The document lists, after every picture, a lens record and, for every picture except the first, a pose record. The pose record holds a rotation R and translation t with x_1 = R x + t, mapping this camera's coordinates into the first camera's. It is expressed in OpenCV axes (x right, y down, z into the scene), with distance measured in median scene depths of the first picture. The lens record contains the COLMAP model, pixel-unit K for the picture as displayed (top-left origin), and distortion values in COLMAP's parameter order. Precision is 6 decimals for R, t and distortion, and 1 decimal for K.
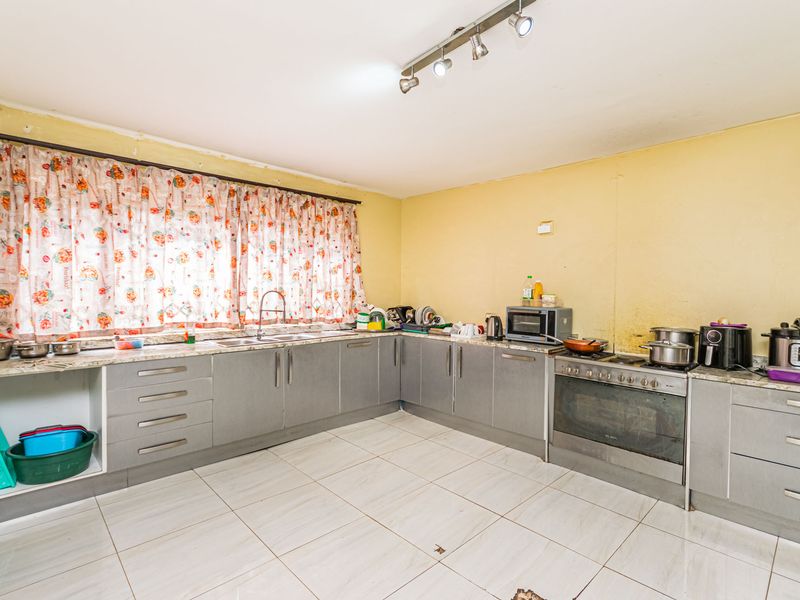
lens RADIAL K [[408.0, 0, 402.6], [0, 408.0, 295.4], [0, 0, 1]] dist [0.002506, -0.000563]
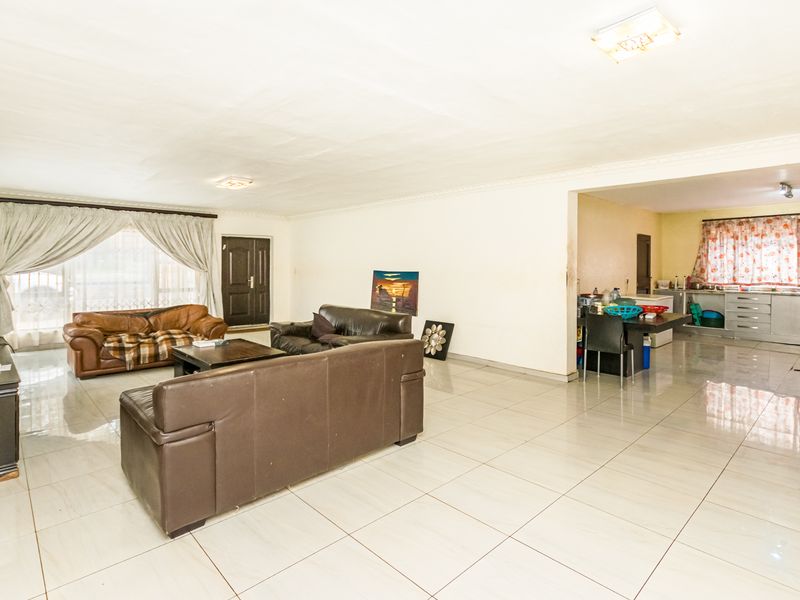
lens RADIAL K [[431.0, 0, 403.6], [0, 431.0, 278.1], [0, 0, 1]] dist [0.001490, 0.000581]
pose [[-0.004769, 0.015796, -0.999864, 1.825420], [-0.017446, 0.999722, 0.015877, 0.039383], [0.999836, 0.017519, -0.004492, -1.005765]]
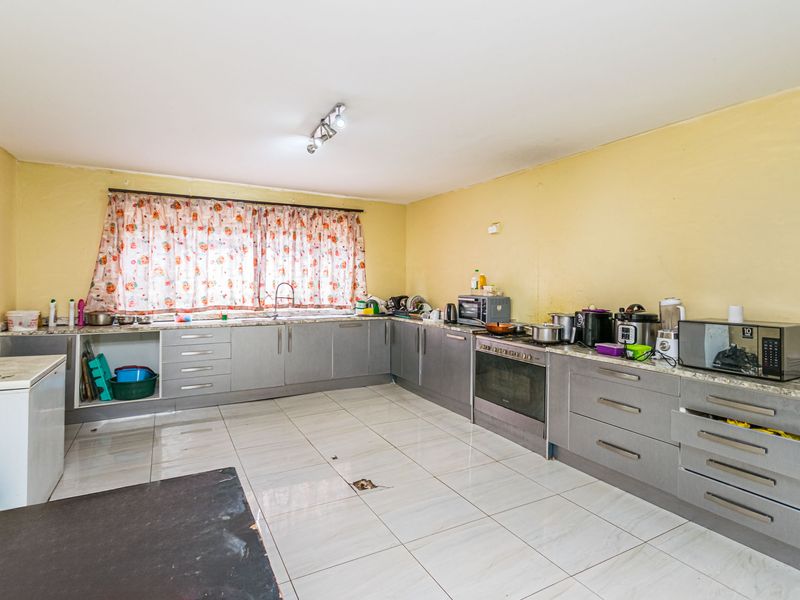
lens RADIAL K [[431.0, 0, 403.6], [0, 431.0, 278.1], [0, 0, 1]] dist [0.001490, 0.000581]
pose [[0.967151, -0.005551, -0.254142, 0.449430], [-0.000234, 0.999742, -0.022728, 0.005200], [0.254203, 0.022041, 0.966900, -0.282249]]
